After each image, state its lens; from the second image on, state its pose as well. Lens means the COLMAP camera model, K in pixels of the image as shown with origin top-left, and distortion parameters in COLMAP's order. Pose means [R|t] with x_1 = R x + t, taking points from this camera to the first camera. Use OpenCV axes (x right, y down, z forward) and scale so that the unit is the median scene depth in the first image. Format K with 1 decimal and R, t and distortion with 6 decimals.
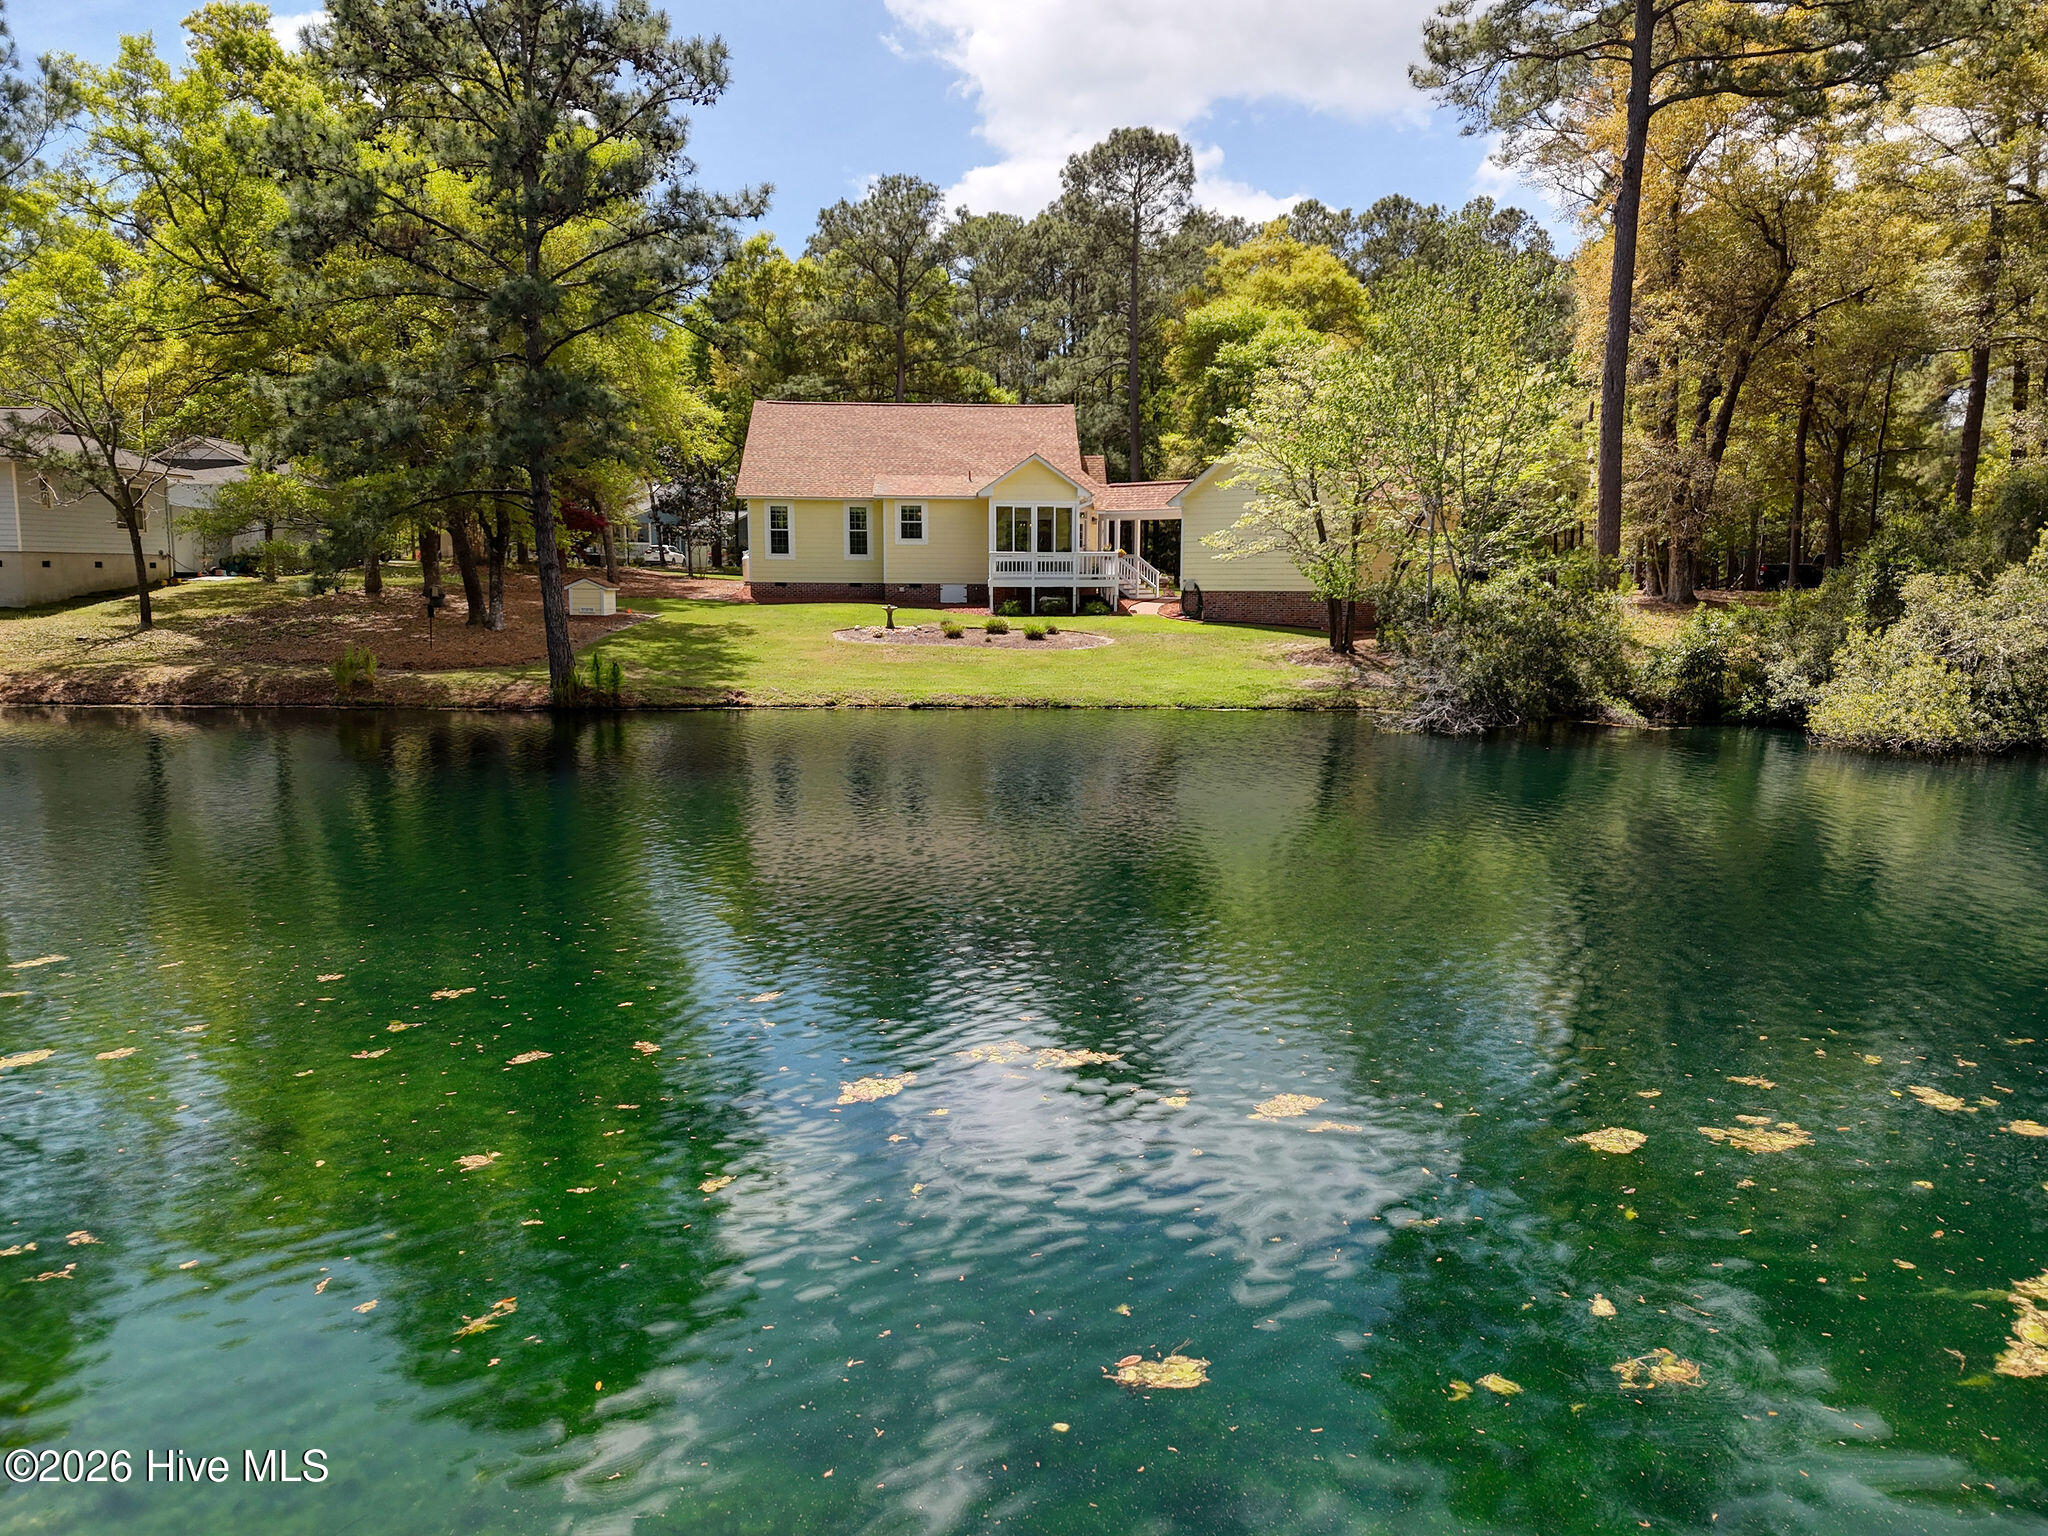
lens RADIAL K [[1443.0, 0, 1019.9], [0, 1443.0, 778.4], [0, 0, 1]] dist [0.040706, -0.005110]
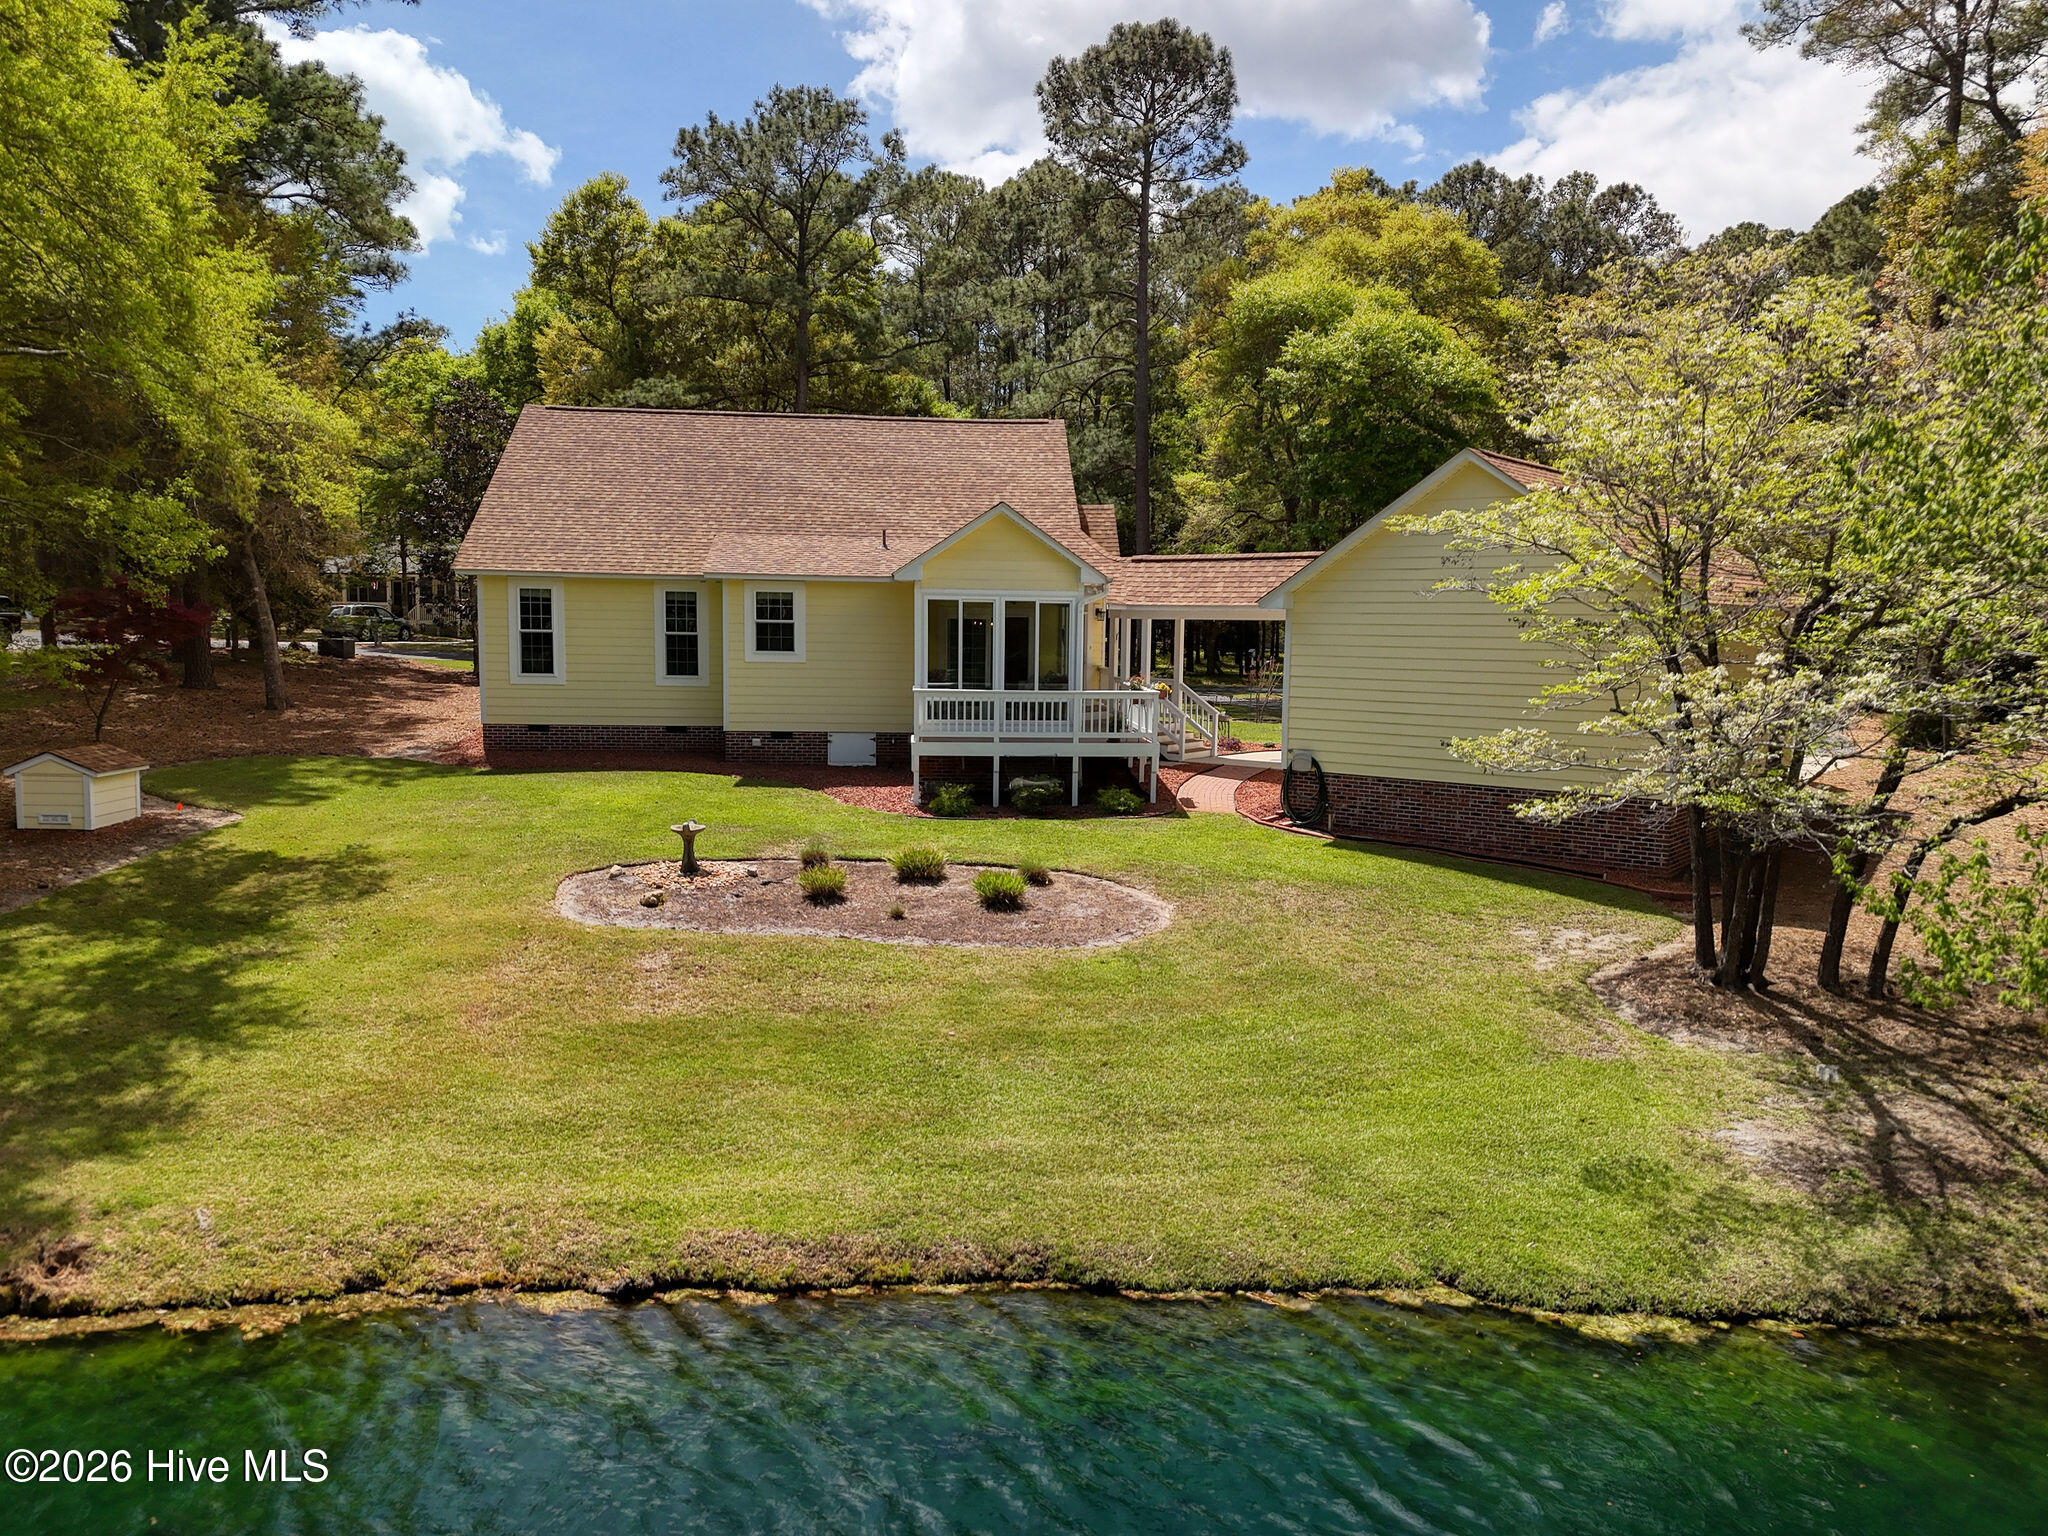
lens RADIAL K [[1465.5, 0, 1026.8], [0, 1465.5, 761.1], [0, 0, 1]] dist [0.051950, 0.002961]
pose [[0.999399, 0.007082, 0.033932, 0.001621], [-0.005732, 0.999195, -0.039708, -0.083388], [-0.034186, 0.039490, 0.998635, 0.358334]]
